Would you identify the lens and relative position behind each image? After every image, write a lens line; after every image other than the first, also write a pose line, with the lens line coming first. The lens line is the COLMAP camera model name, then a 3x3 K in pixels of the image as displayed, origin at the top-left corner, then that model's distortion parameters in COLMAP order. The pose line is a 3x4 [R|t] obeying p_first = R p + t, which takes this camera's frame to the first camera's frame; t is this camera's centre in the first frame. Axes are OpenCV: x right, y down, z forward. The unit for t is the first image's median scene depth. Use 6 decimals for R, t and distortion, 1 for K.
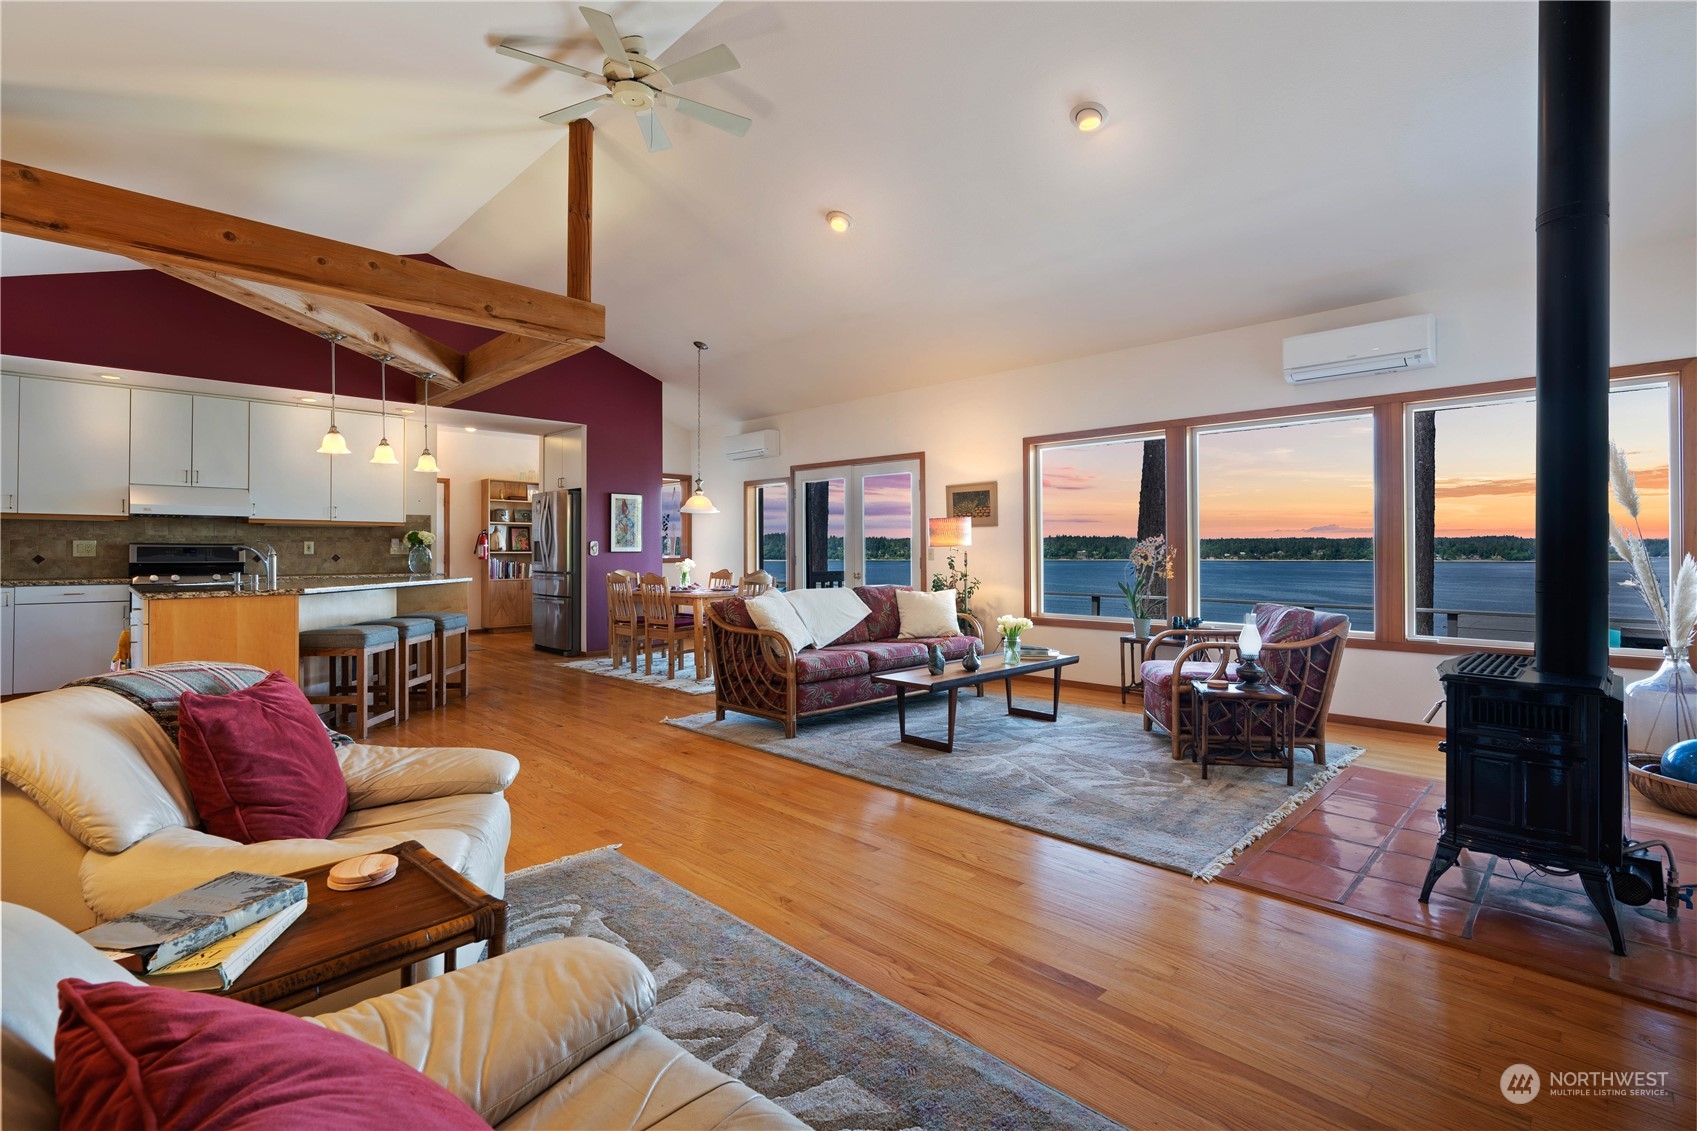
lens RADIAL K [[779.2, 0, 855.1], [0, 779.2, 544.1], [0, 0, 1]] dist [-0.007416, 0.001131]
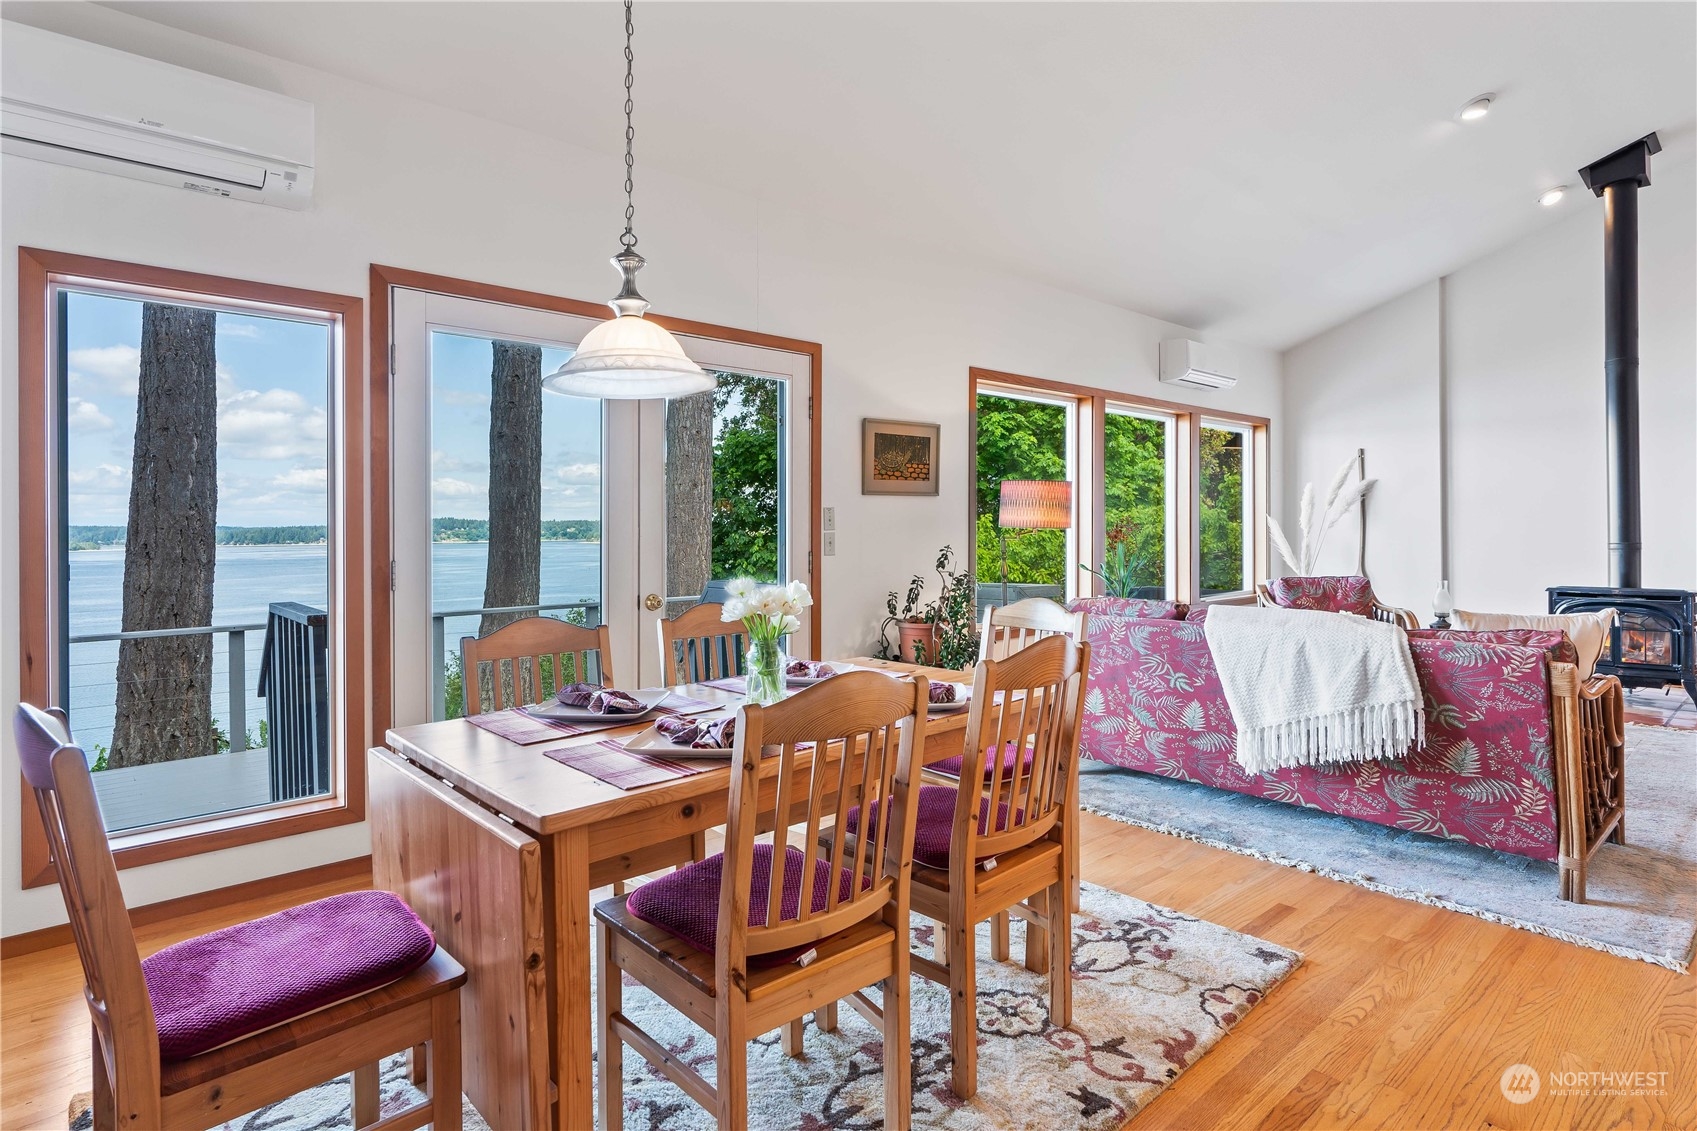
lens RADIAL K [[870.2, 0, 862.8], [0, 870.2, 531.1], [0, 0, 1]] dist [-0.004725, 0.002535]
pose [[0.064879, -0.001073, 0.997893, -0.584064], [0.002502, 0.999996, 0.000912, 0.004725], [-0.997890, 0.002438, 0.064882, 1.136268]]
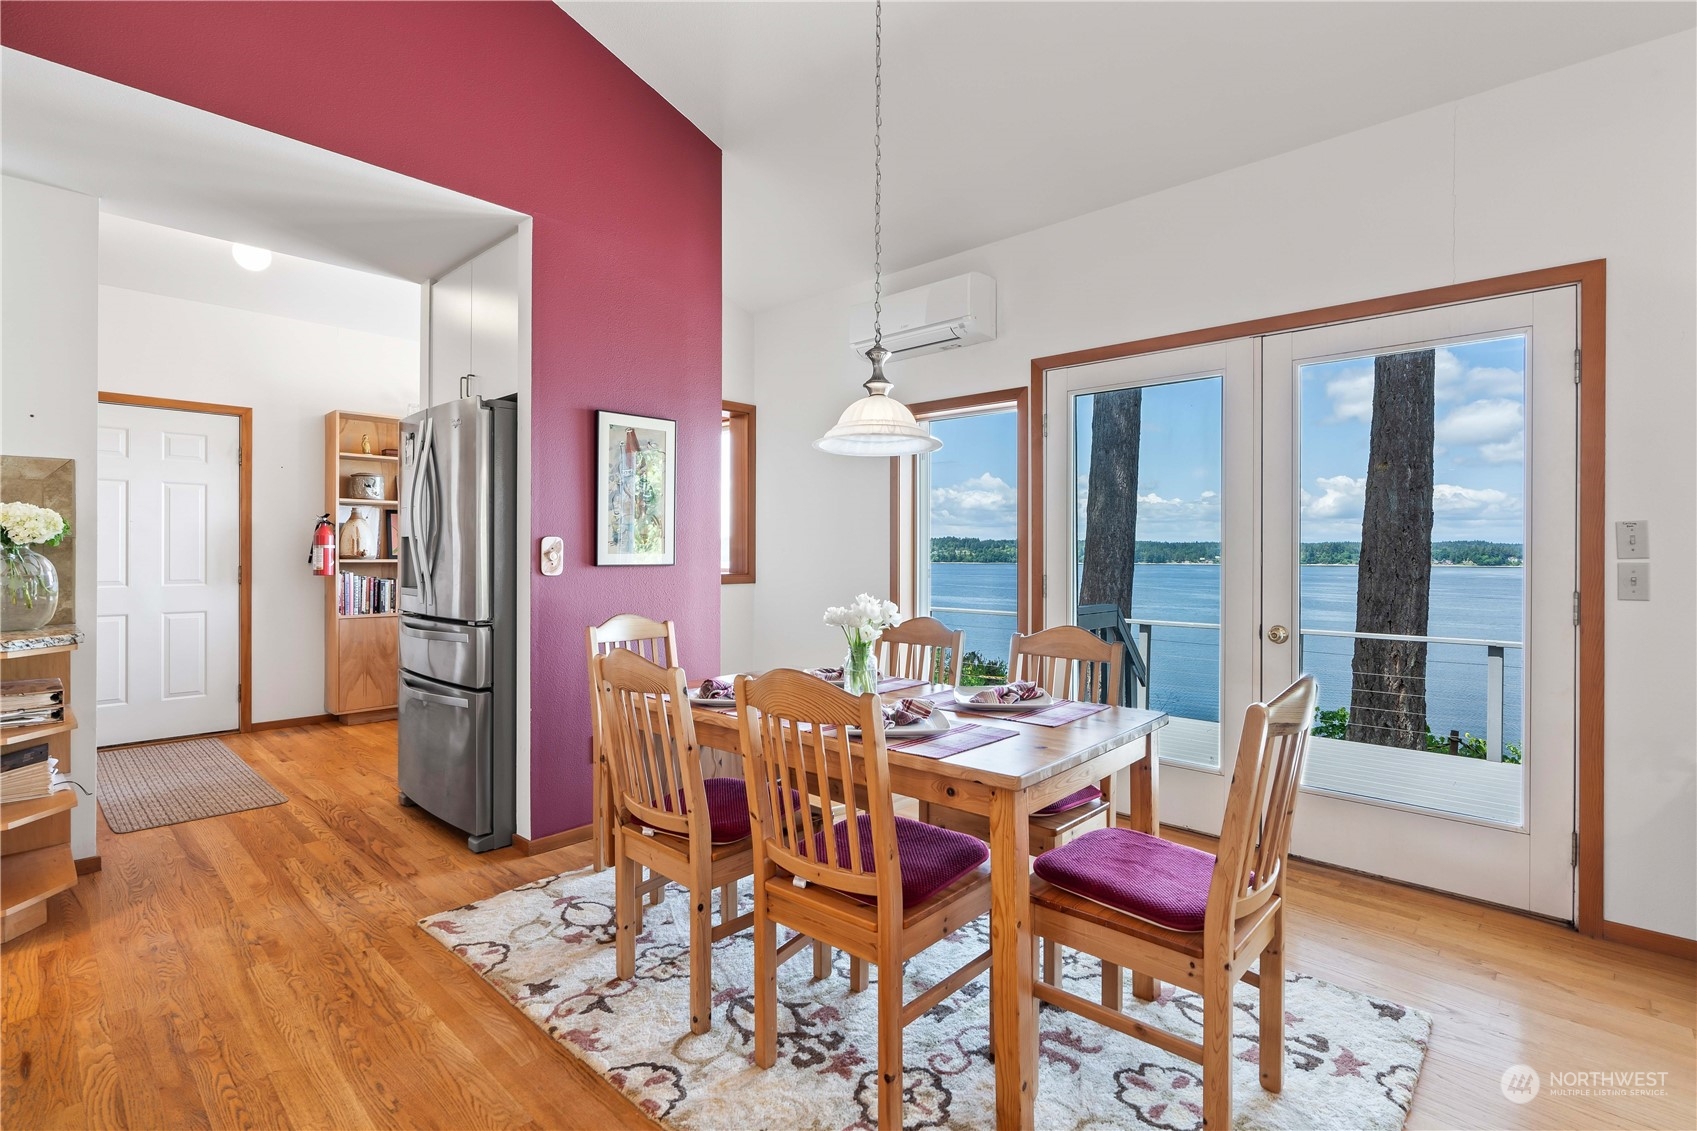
lens RADIAL K [[791.0, 0, 851.1], [0, 791.0, 552.8], [0, 0, 1]] dist [-0.003852, 0.000468]
pose [[0.999468, 0.004266, 0.032342, -0.276940], [-0.004533, 0.999956, 0.008196, 0.000085], [-0.032306, -0.008339, 0.999443, 0.835550]]
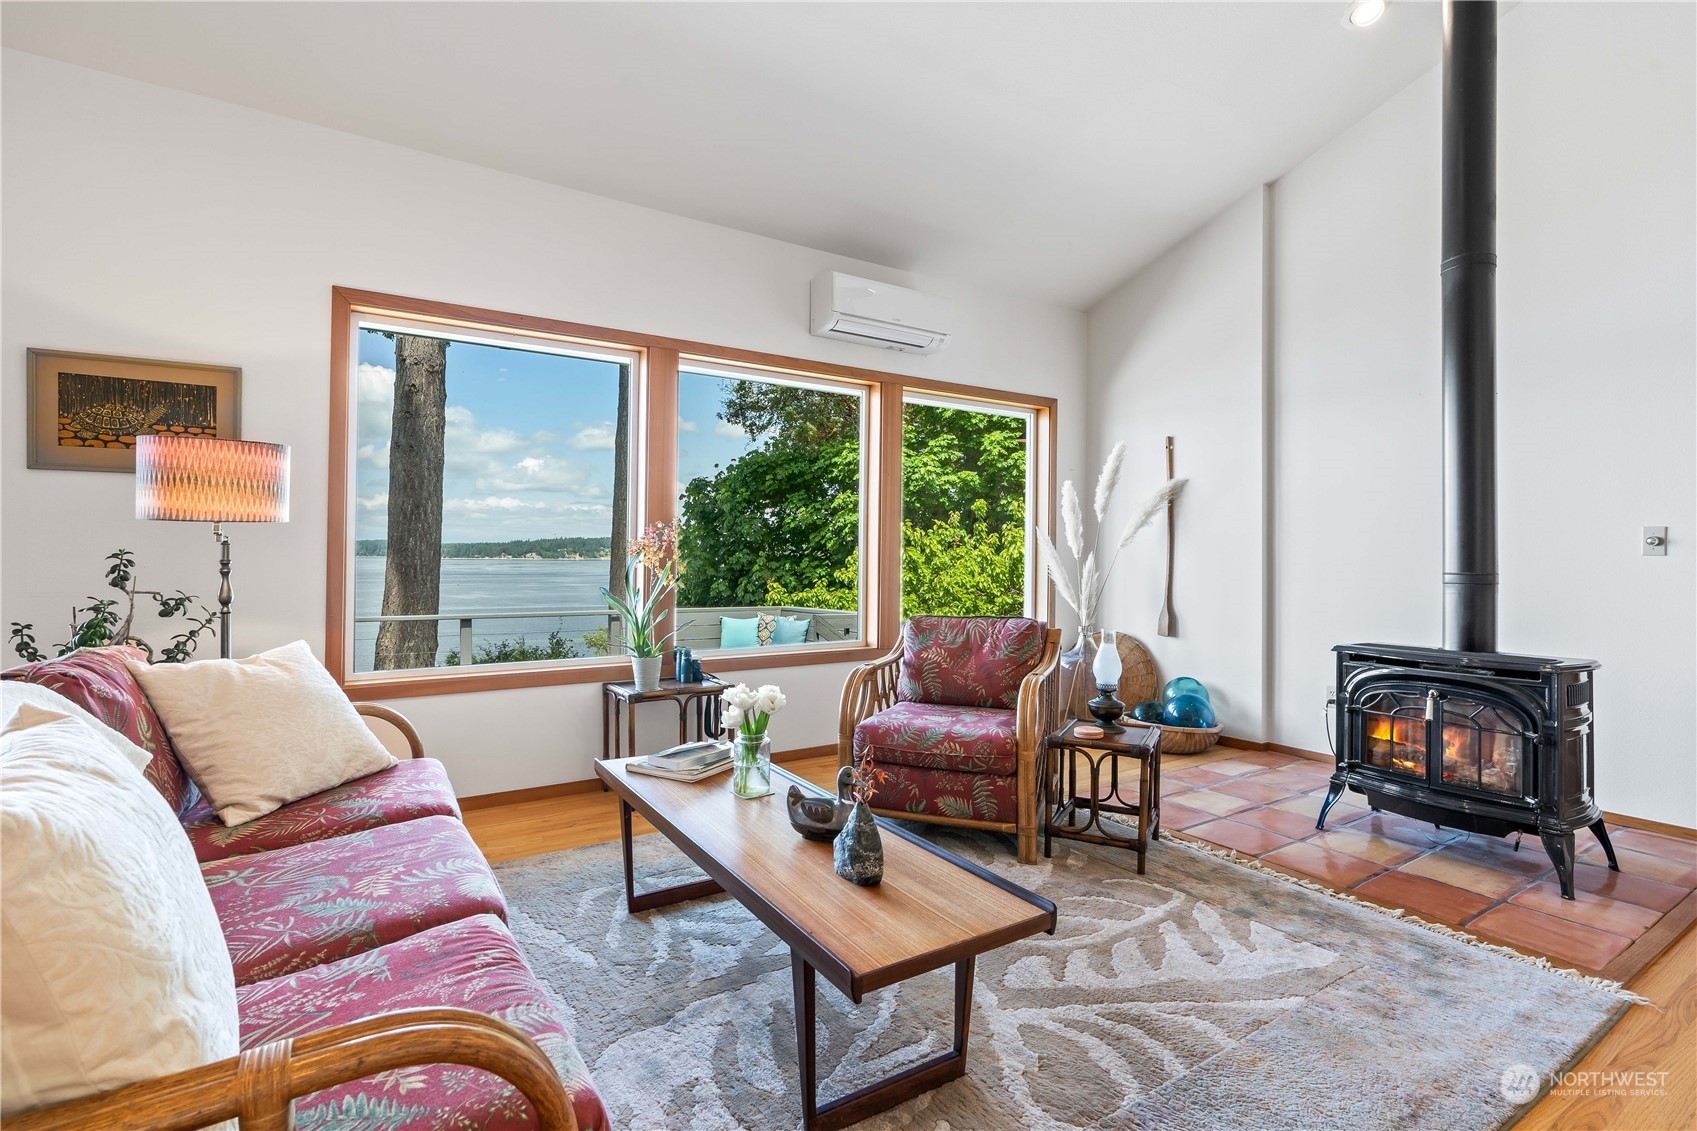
lens RADIAL K [[806.9, 0, 851.2], [0, 806.9, 547.7], [0, 0, 1]] dist [-0.005659, -0.000669]
pose [[0.210074, 0.009498, 0.977639, -0.184059], [-0.015083, 0.999865, -0.006473, 0.013194], [-0.977569, -0.013386, 0.210189, 0.666324]]
